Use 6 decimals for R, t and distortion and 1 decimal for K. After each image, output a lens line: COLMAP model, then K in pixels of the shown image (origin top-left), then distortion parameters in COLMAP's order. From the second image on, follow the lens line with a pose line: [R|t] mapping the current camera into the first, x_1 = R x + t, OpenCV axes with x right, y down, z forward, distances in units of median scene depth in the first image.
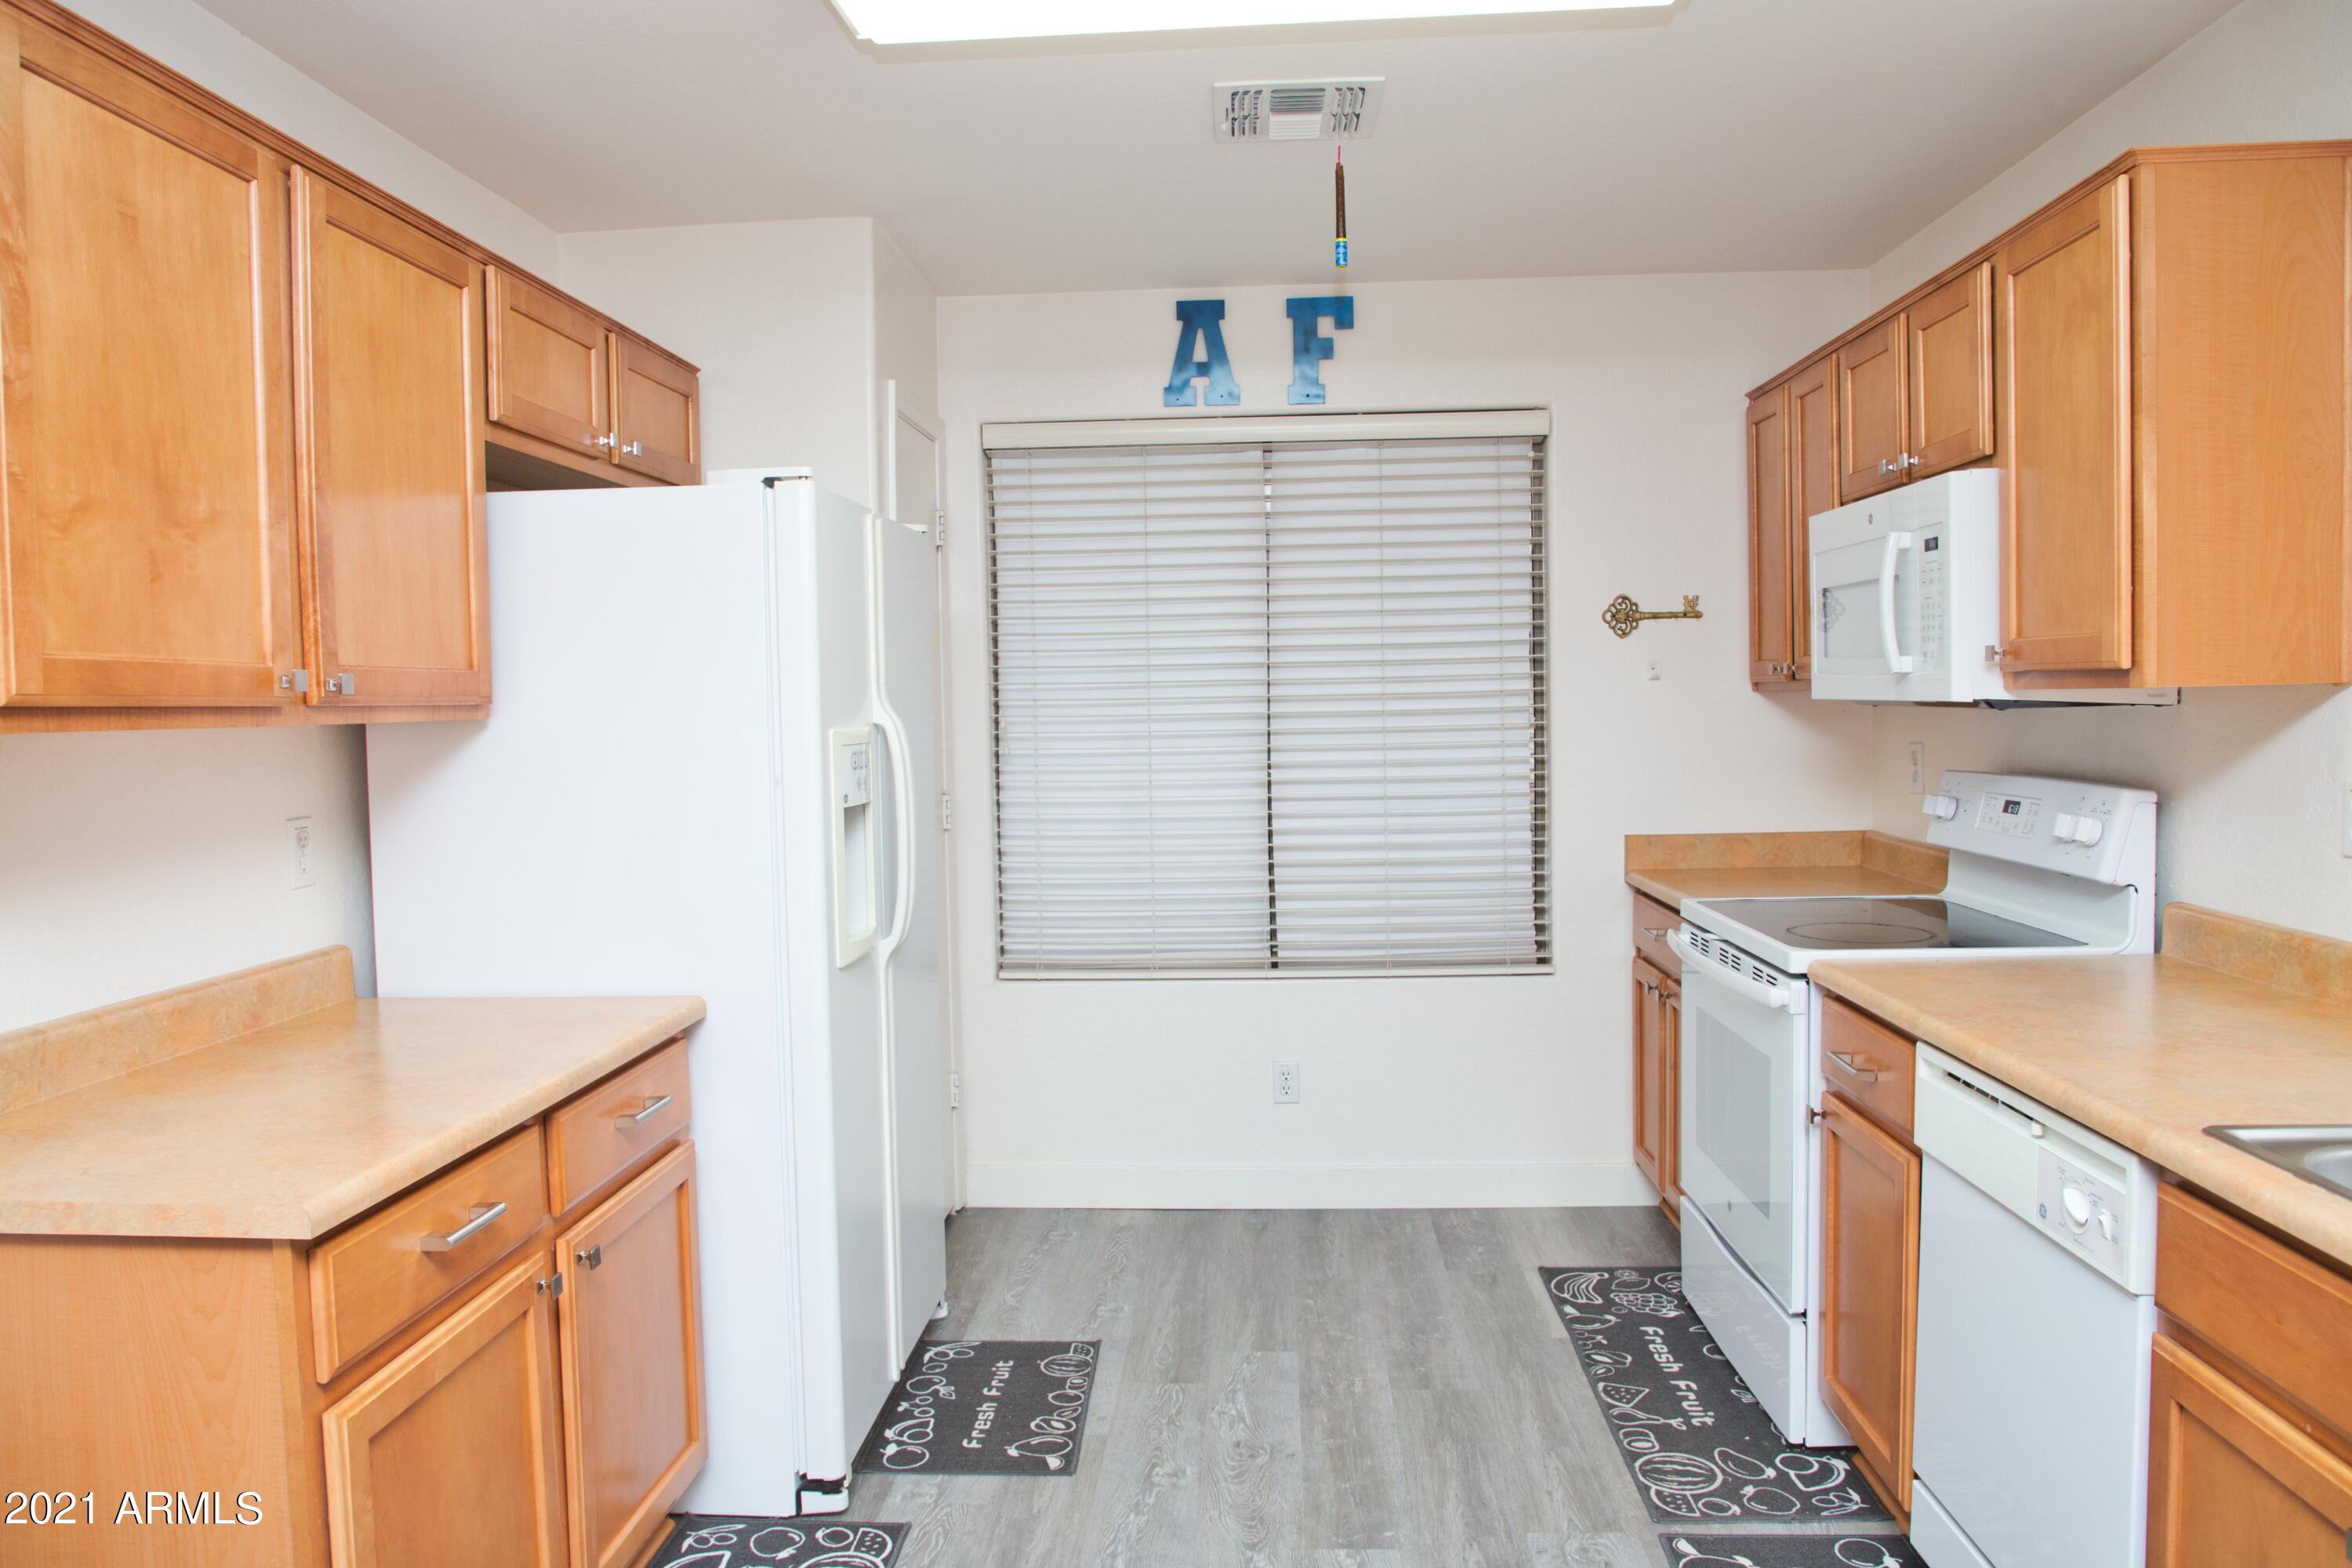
lens RADIAL K [[1606.1, 0, 1171.8], [0, 1606.1, 783.7], [0, 0, 1]] dist [-0.074342, 0.037571]
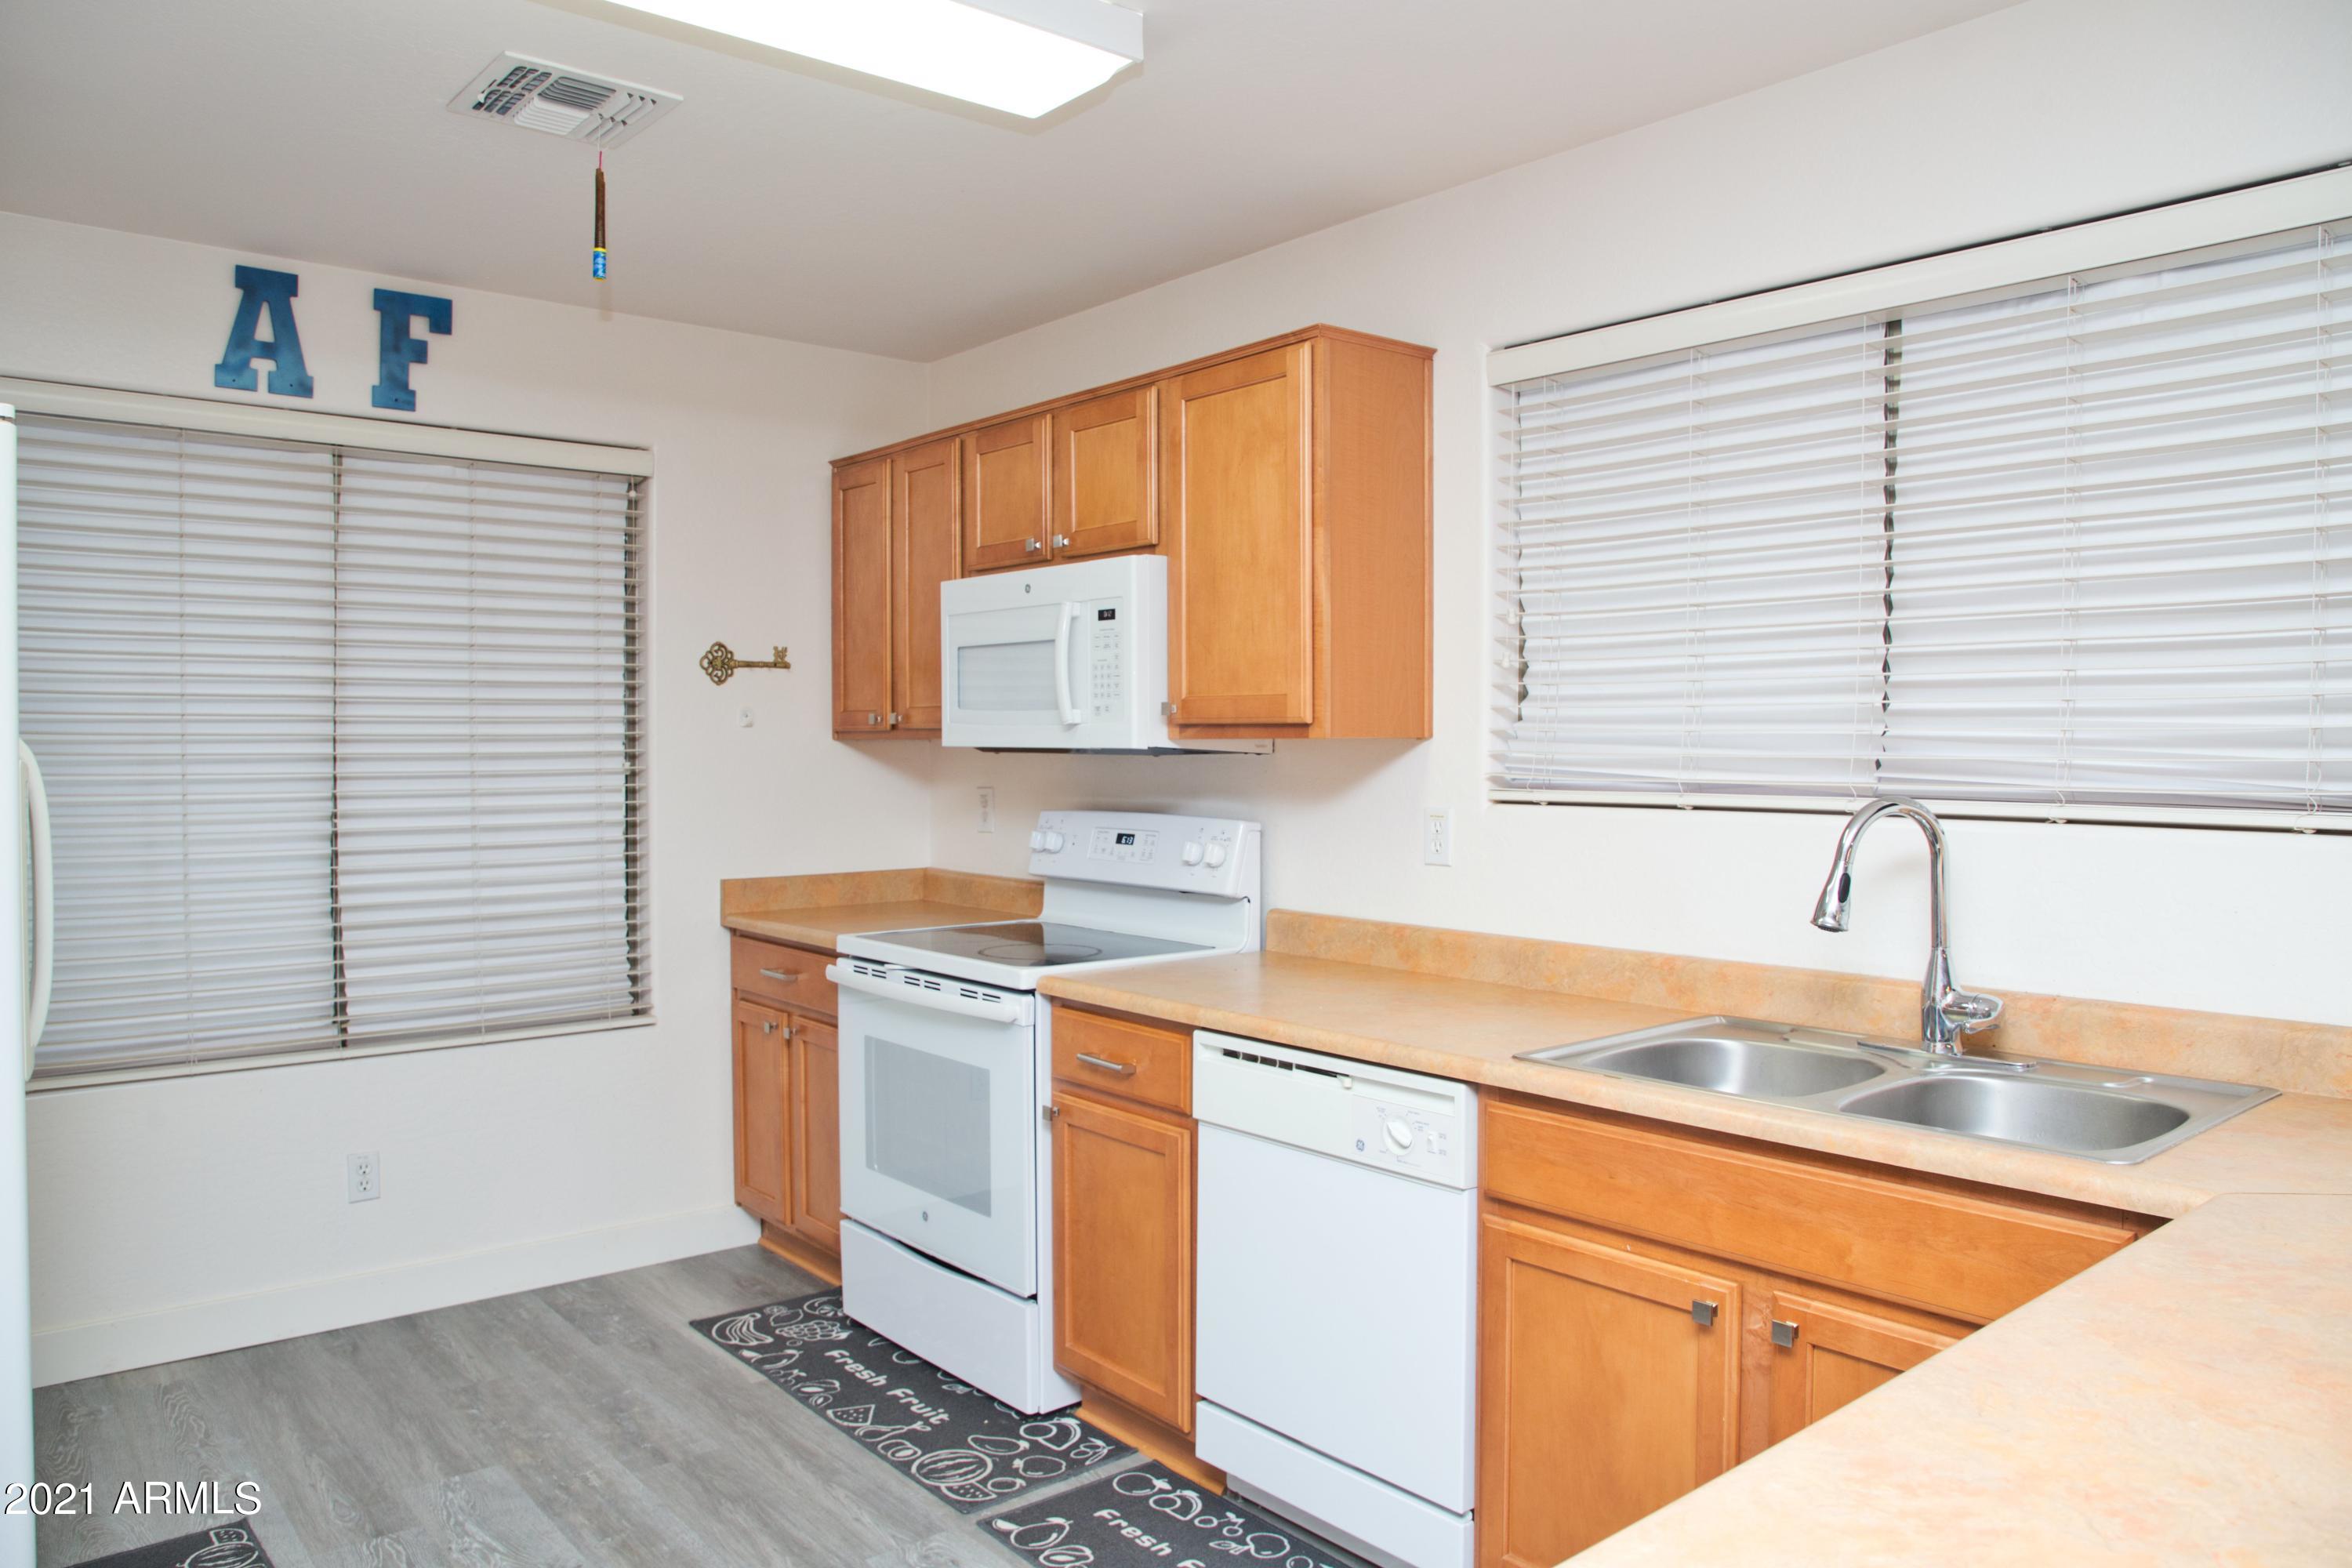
lens RADIAL K [[1606.1, 0, 1168.5], [0, 1606.1, 780.7], [0, 0, 1]] dist [-0.074342, 0.037571]
pose [[0.728534, 0.004624, 0.684994, -0.247433], [0.021426, 0.999334, -0.029534, 0.006716], [-0.684675, 0.036193, 0.727950, 0.083746]]
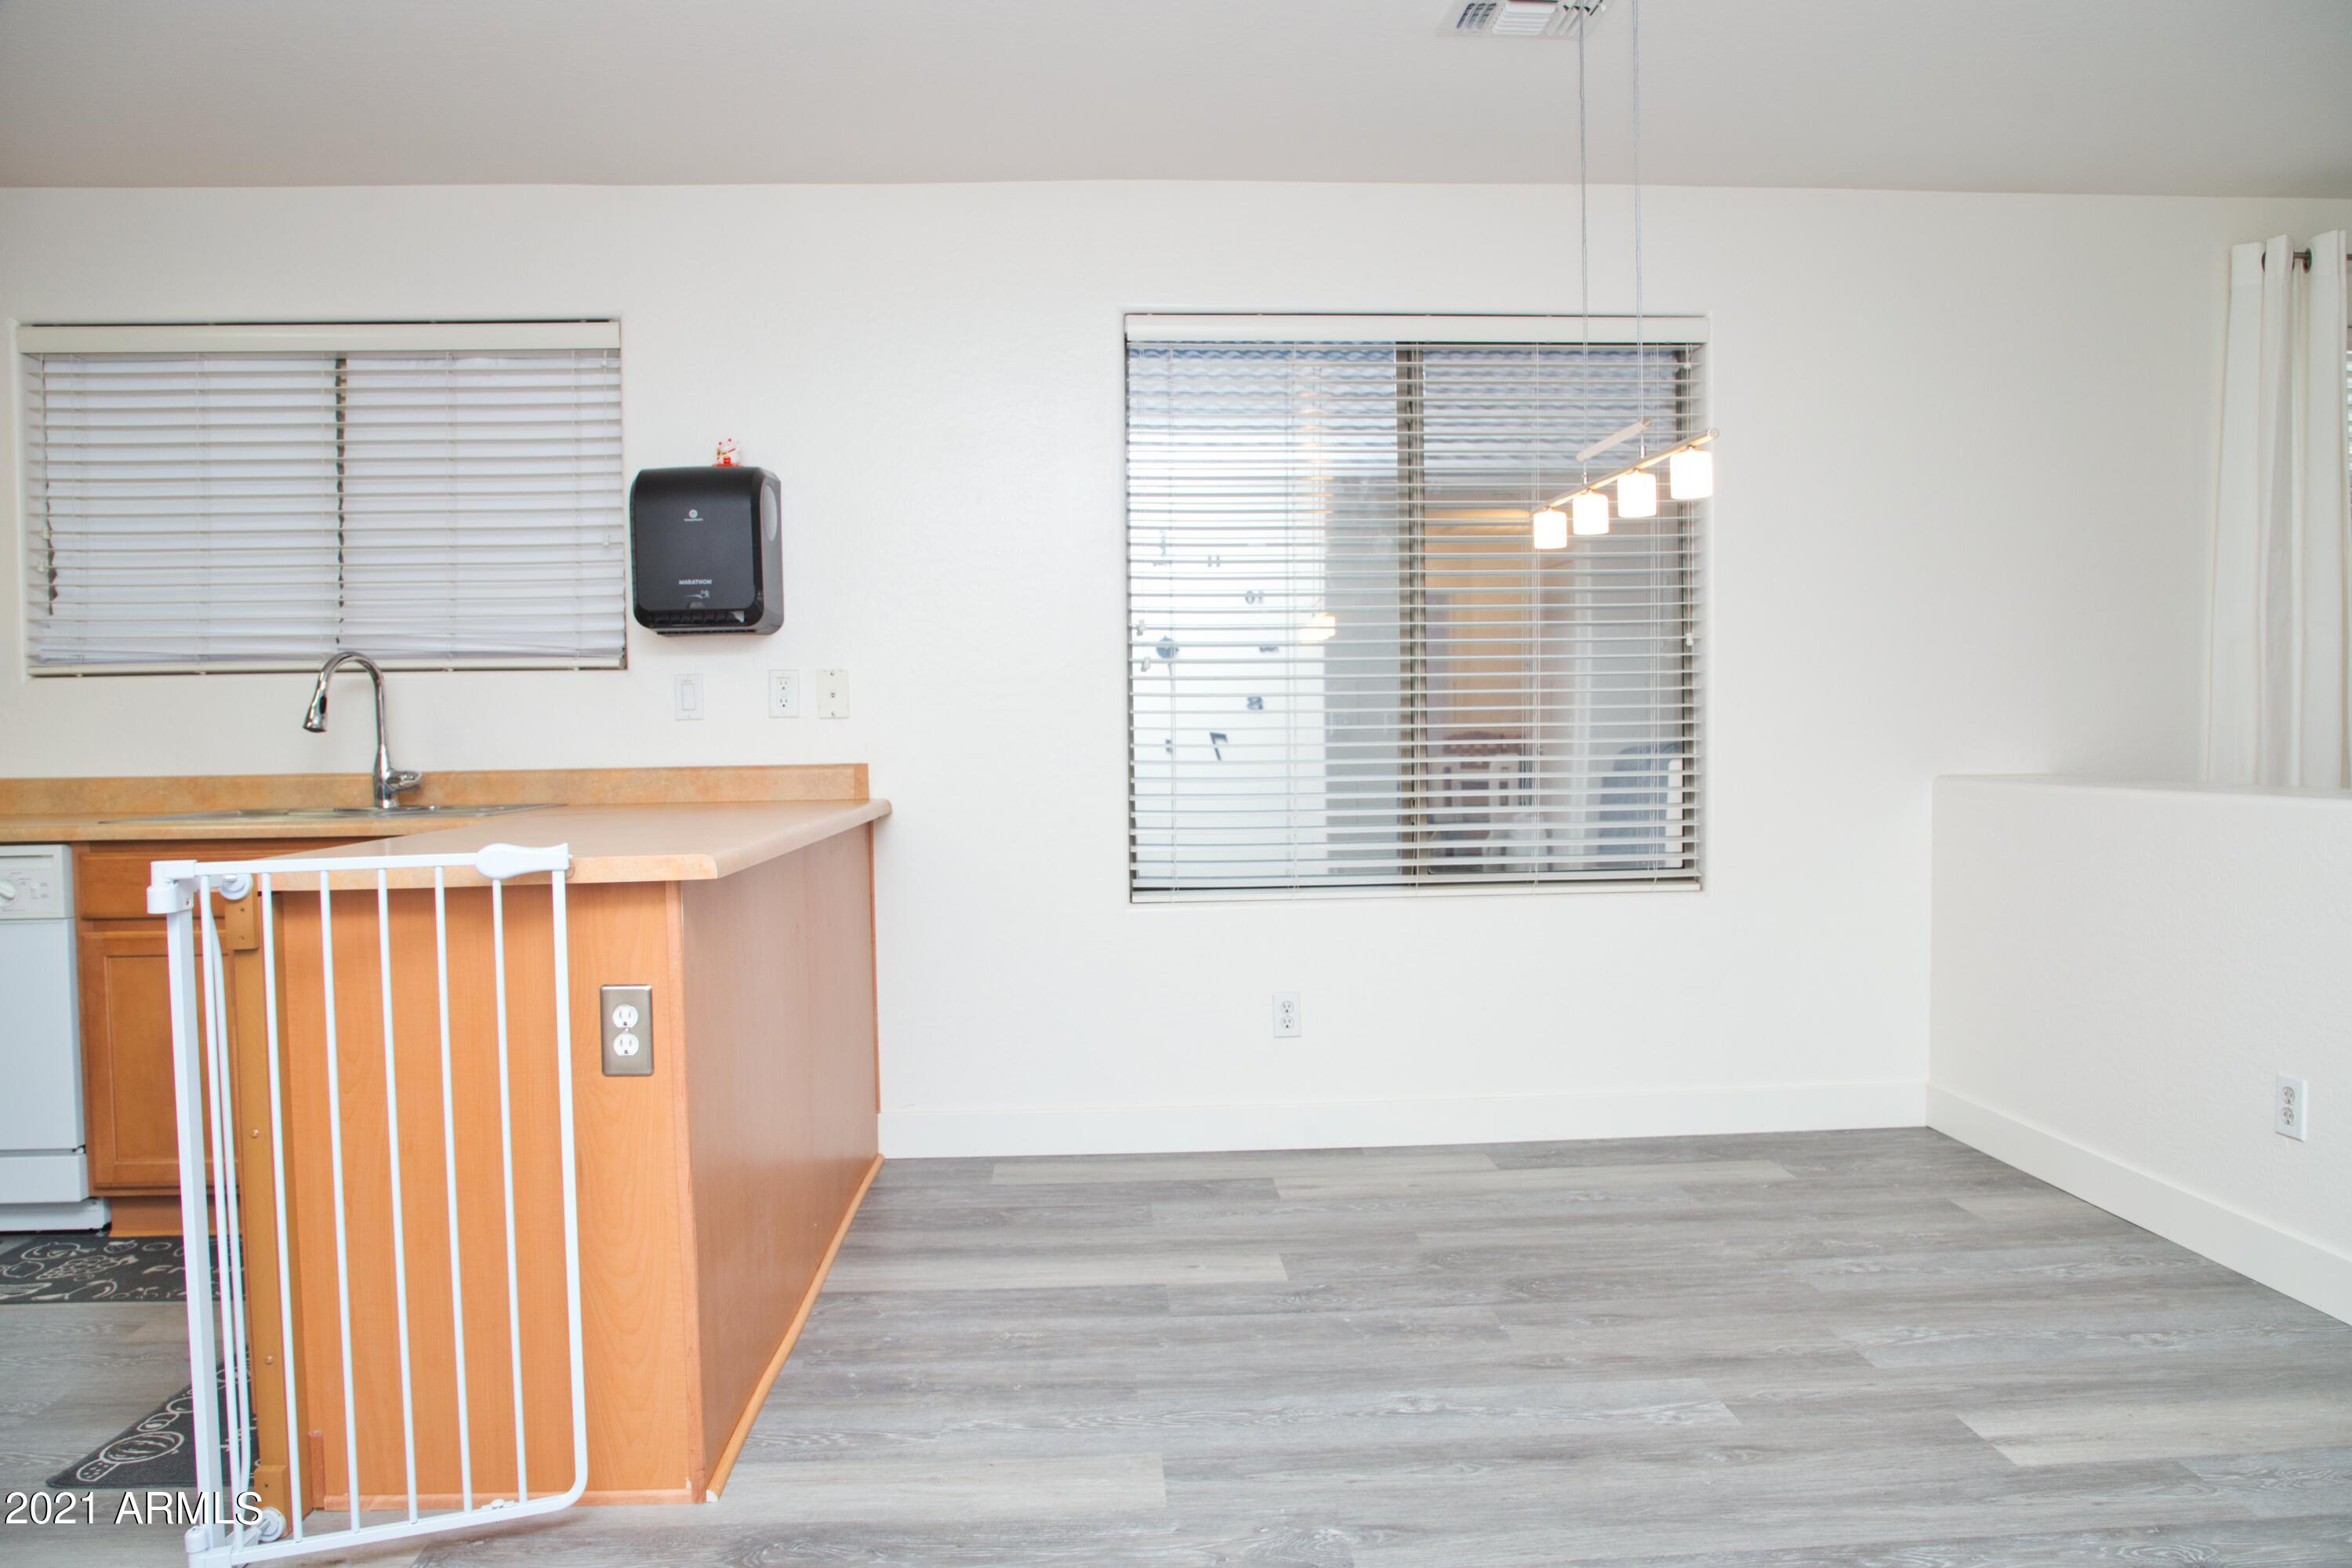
lens RADIAL K [[1606.1, 0, 1177.3], [0, 1606.1, 791.5], [0, 0, 1]] dist [-0.074342, 0.037571]
pose [[-0.113848, -0.017548, 0.993343, -0.716689], [0.068121, 0.997353, 0.025426, 0.107508], [-0.991160, 0.070562, -0.112352, -0.076333]]
